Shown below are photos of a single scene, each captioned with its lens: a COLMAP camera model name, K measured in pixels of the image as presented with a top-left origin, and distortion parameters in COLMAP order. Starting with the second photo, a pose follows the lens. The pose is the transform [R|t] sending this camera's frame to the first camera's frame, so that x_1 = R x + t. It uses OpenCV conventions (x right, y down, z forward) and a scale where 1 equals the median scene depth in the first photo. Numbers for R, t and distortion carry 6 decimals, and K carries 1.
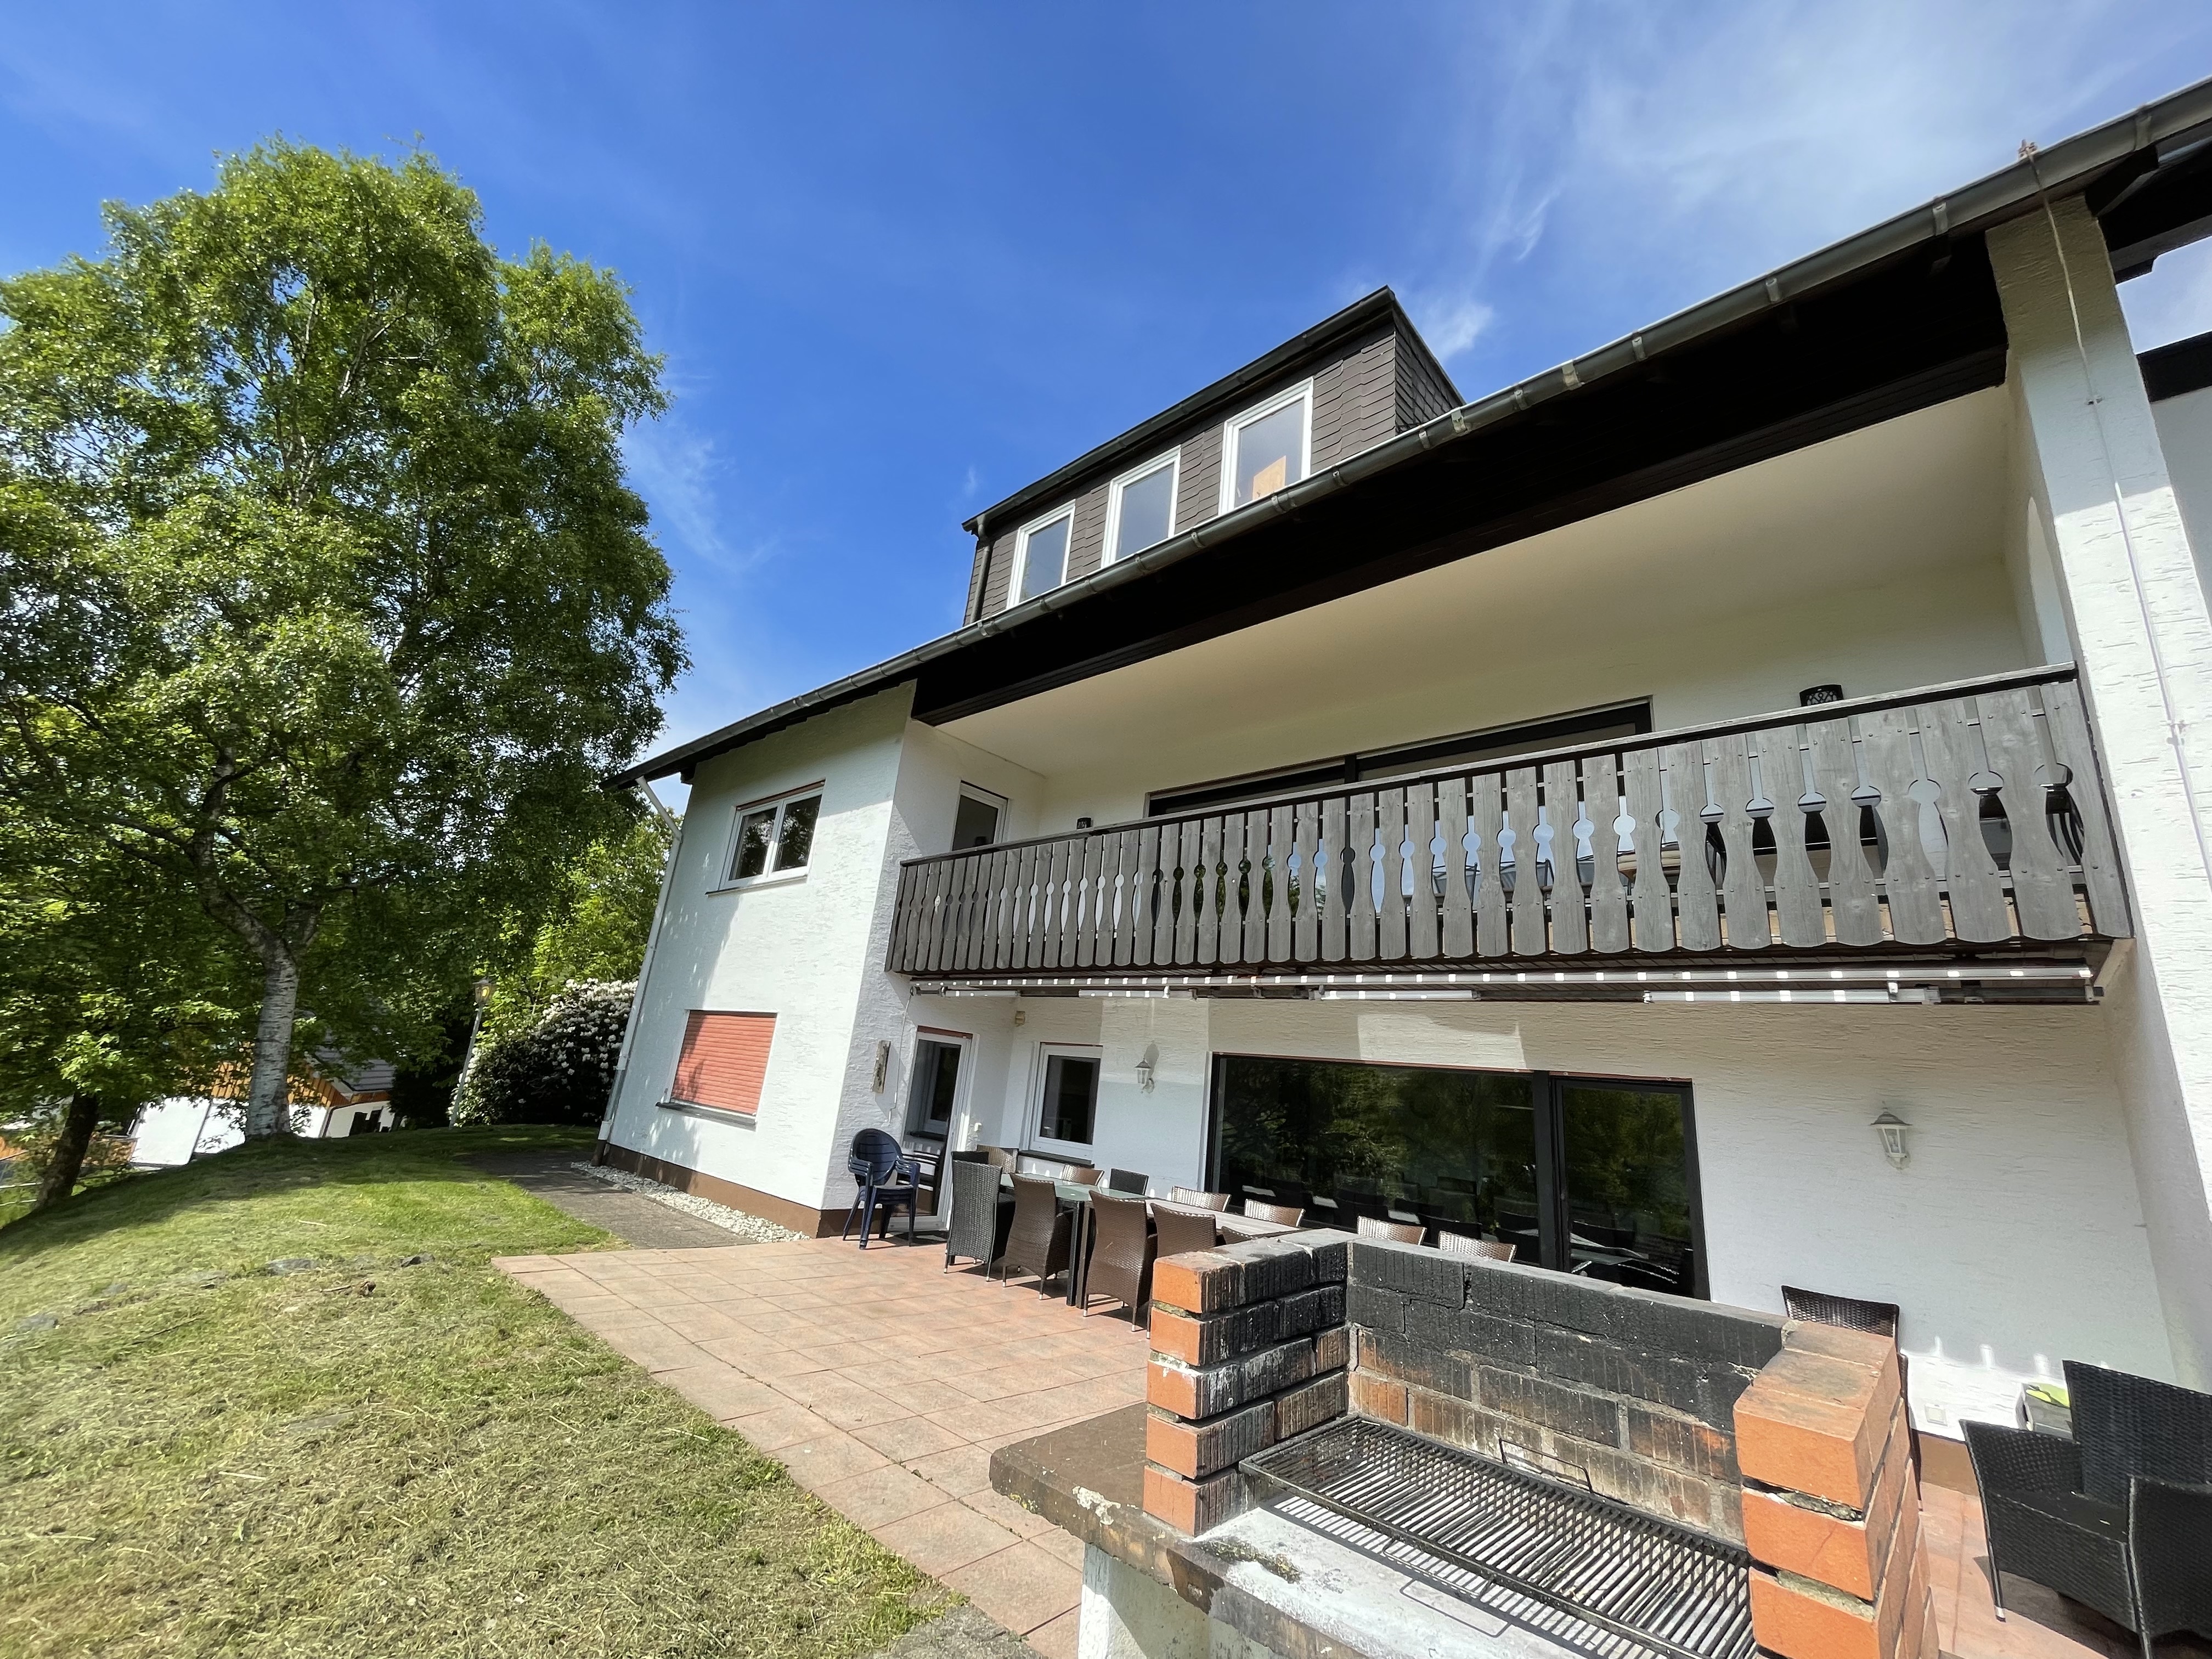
lens RADIAL K [[901.3, 0, 1101.0], [0, 901.3, 819.0], [0, 0, 1]] dist [-0.001692, 0.000009]
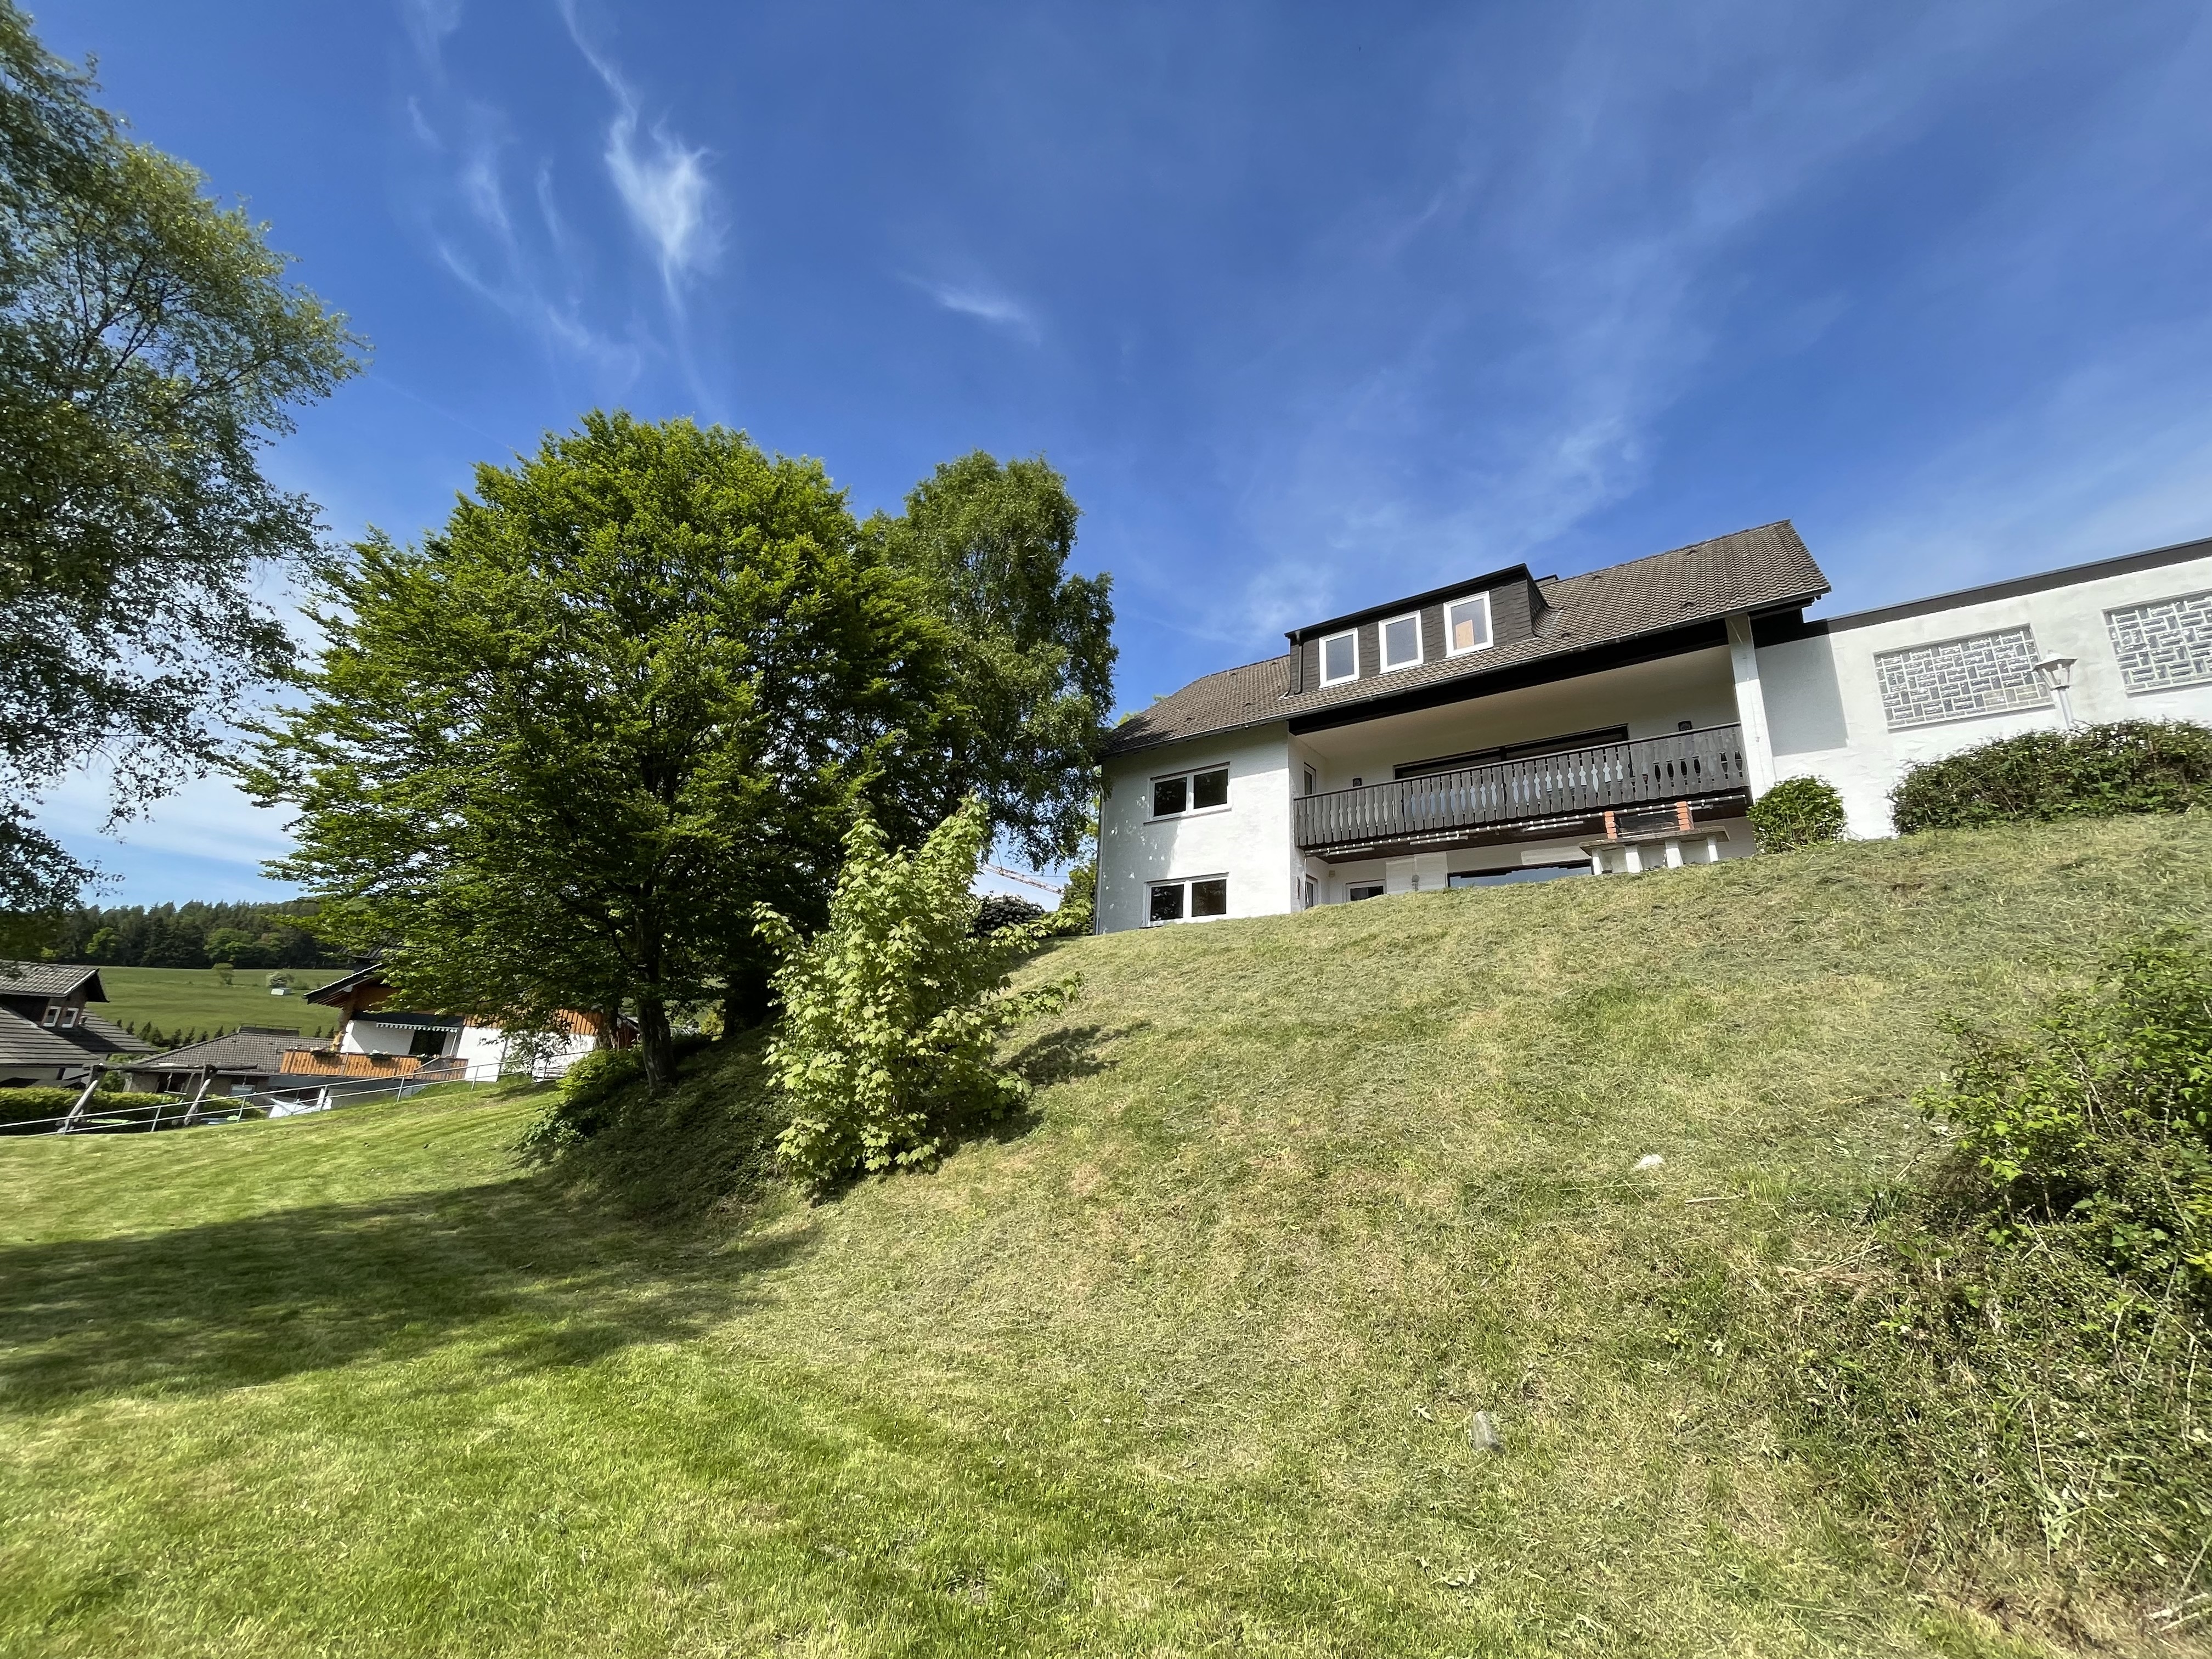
lens RADIAL K [[901.3, 0, 1101.0], [0, 901.3, 819.0], [0, 0, 1]] dist [-0.001692, 0.000009]
pose [[0.994850, -0.017789, 0.099785, -1.047505], [0.017101, 0.999824, 0.007750, 0.086846], [-0.099906, -0.006004, 0.994979, -1.307208]]
